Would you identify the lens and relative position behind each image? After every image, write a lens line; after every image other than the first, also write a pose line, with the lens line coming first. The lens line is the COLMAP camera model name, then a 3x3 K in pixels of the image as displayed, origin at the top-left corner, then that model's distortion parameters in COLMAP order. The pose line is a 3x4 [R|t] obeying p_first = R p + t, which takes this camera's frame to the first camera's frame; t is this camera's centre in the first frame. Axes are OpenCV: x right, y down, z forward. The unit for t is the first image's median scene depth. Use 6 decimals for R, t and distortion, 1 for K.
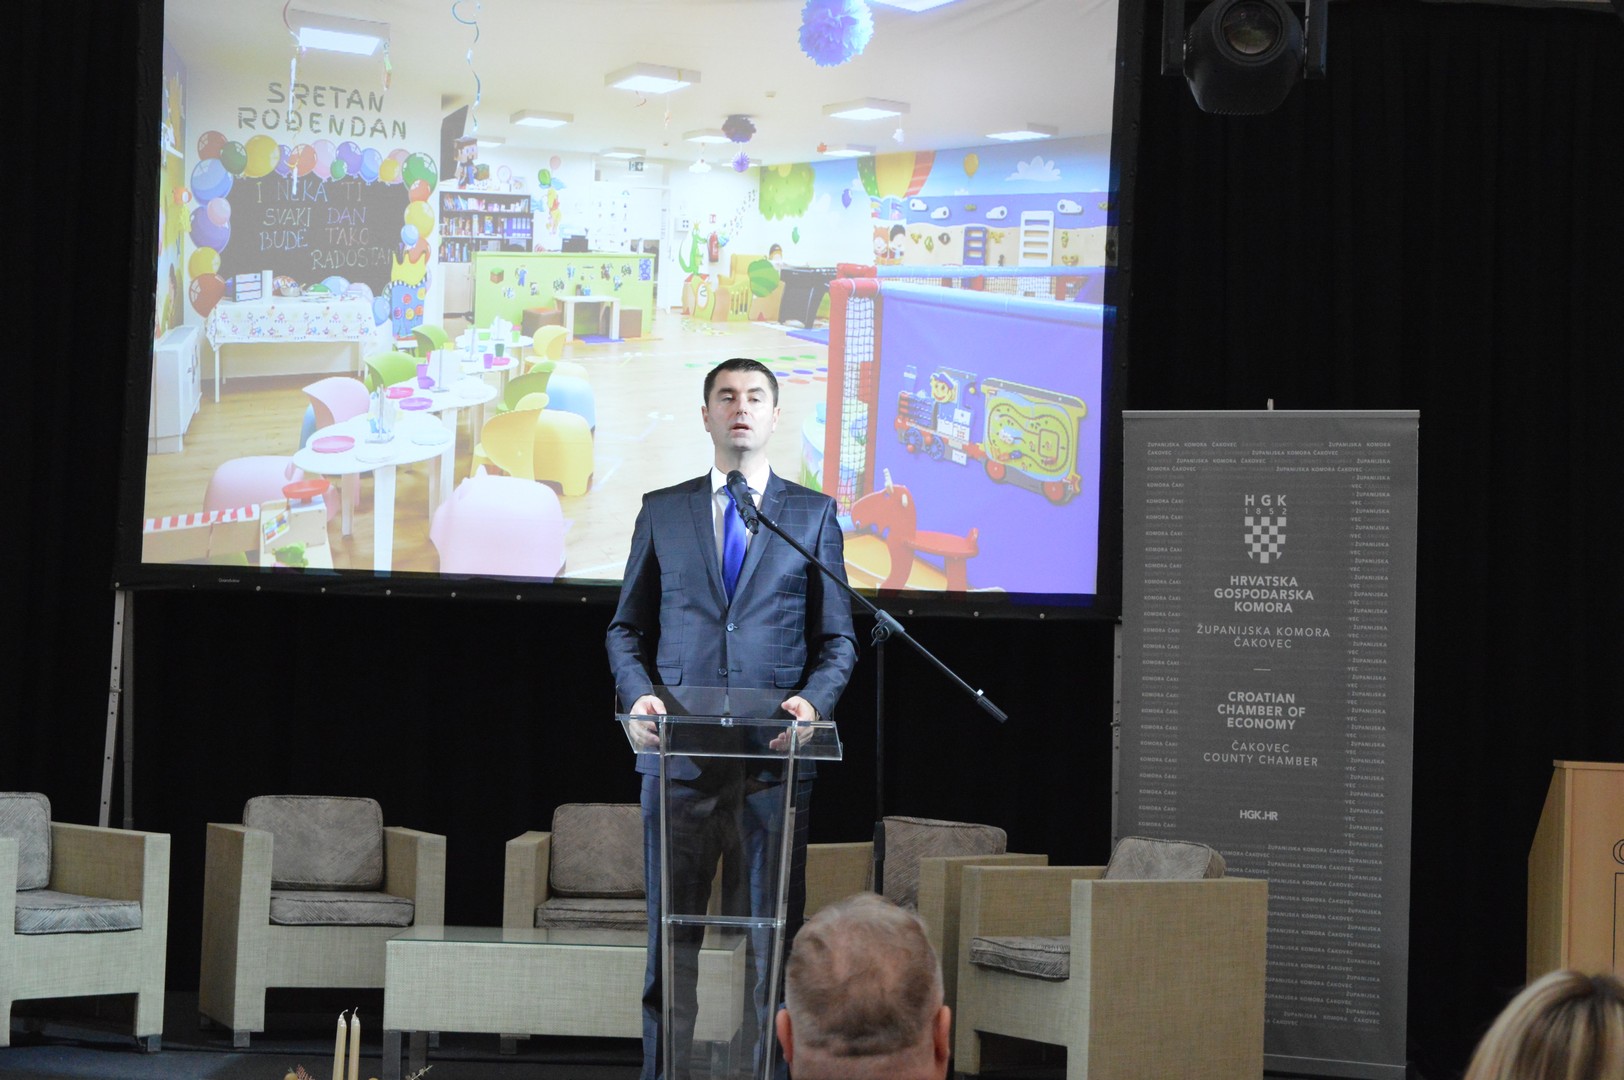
lens RADIAL K [[3822.2, 0, 811.7], [0, 3822.2, 541.2], [0, 0, 1]] dist [0.069170, 0.000000]
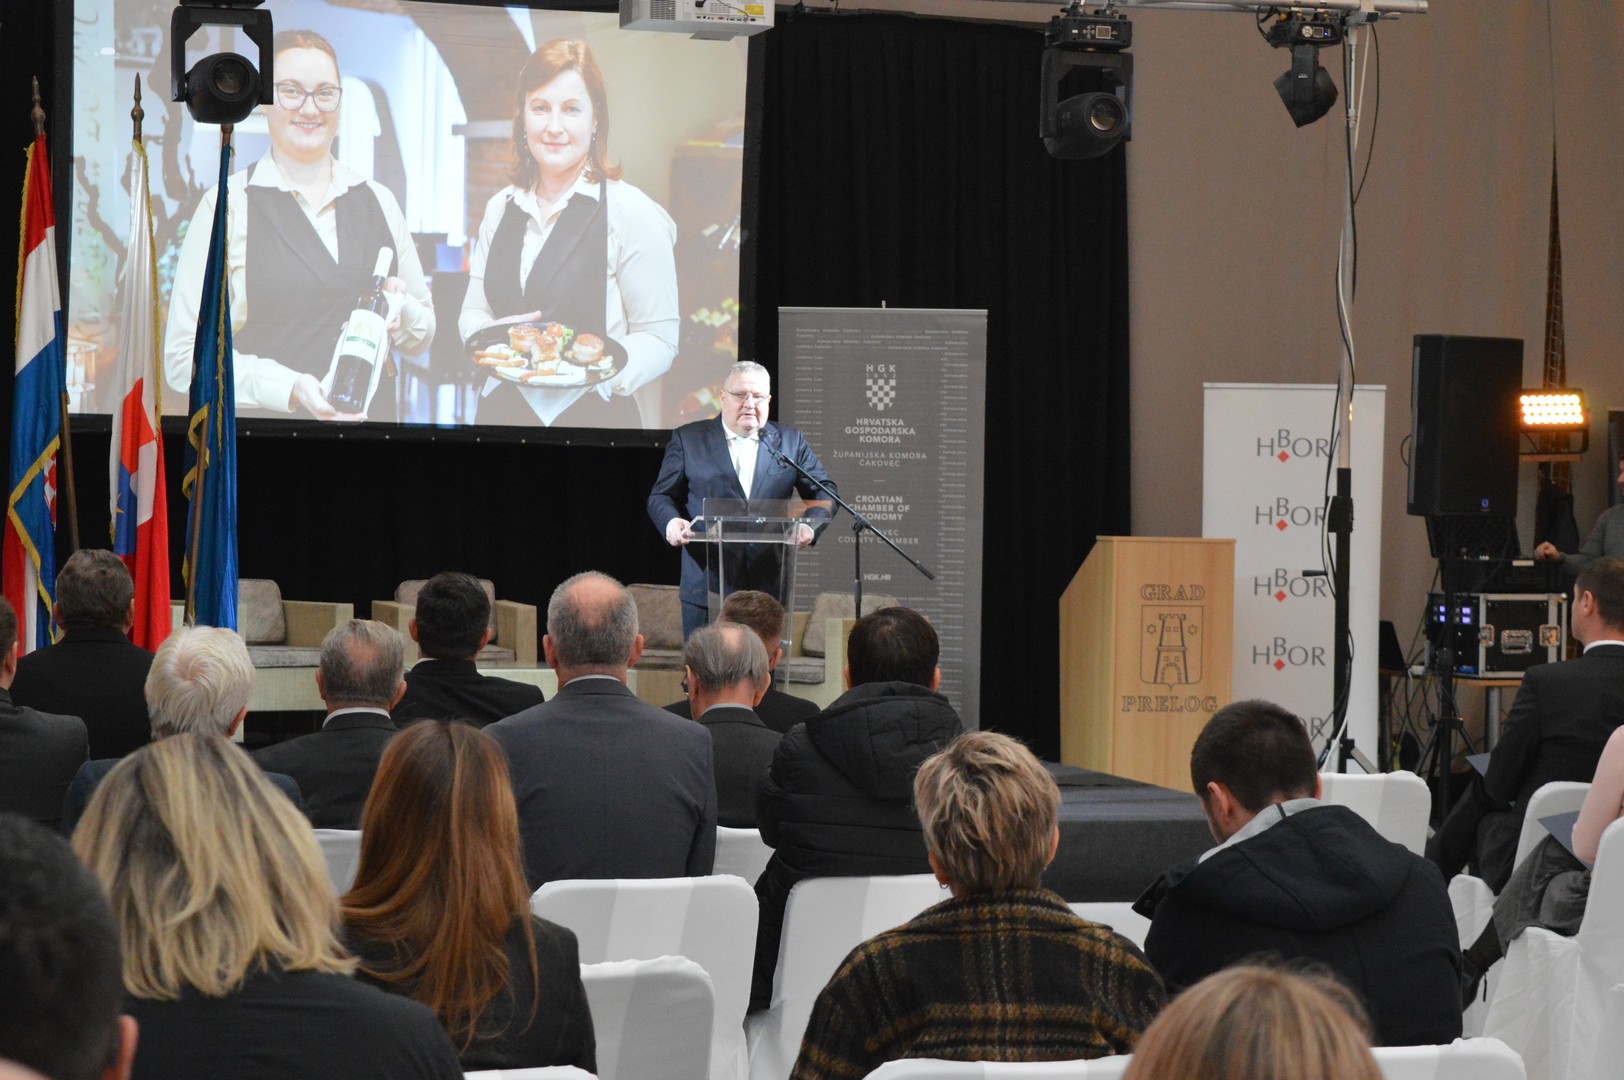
lens RADIAL K [[3822.2, 0, 812.4], [0, 3822.2, 539.1], [0, 0, 1]] dist [0.069170, 0.000000]
pose [[0.939820, -0.018704, 0.341157, -0.421758], [0.000976, 0.998643, 0.052062, -0.021976], [-0.341668, -0.048596, 0.938564, -0.406319]]
